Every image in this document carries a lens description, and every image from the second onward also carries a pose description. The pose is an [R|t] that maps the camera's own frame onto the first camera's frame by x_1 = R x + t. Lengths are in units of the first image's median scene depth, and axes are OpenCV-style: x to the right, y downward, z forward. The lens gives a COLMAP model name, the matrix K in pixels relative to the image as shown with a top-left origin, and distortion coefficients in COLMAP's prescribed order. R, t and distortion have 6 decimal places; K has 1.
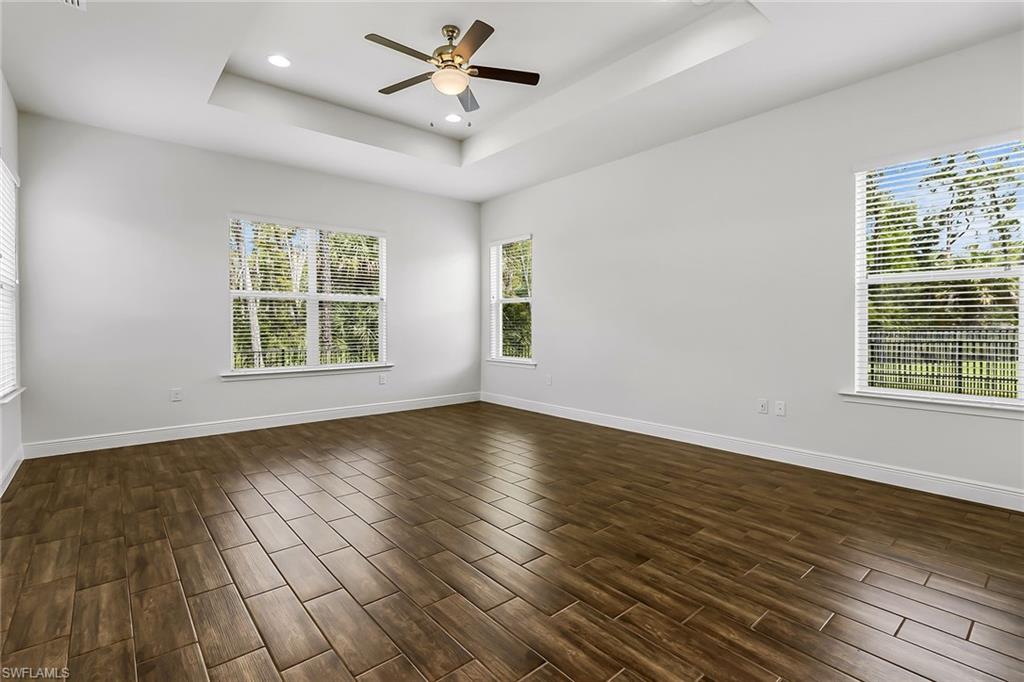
lens RADIAL K [[474.6, 0, 510.1], [0, 474.6, 333.3], [0, 0, 1]] dist [-0.004349, -0.001522]
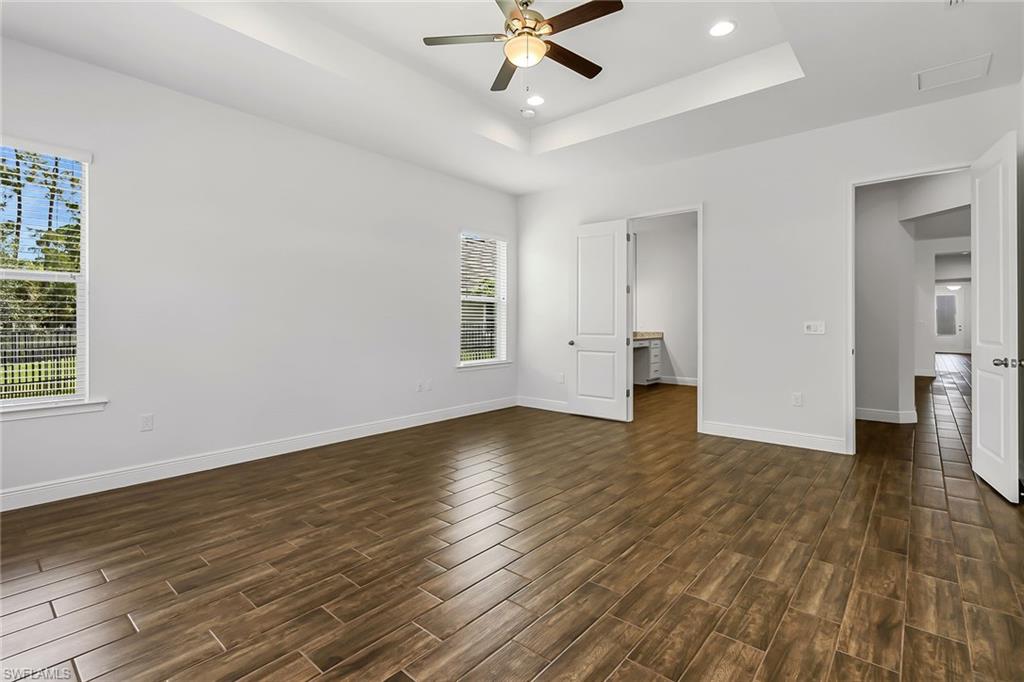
lens RADIAL K [[474.6, 0, 509.9], [0, 474.6, 335.7], [0, 0, 1]] dist [-0.004349, -0.001522]
pose [[-0.147068, -0.025377, 0.988801, -1.291602], [0.023972, 0.999286, 0.029212, -0.030649], [-0.988836, 0.028000, -0.146354, 1.527615]]
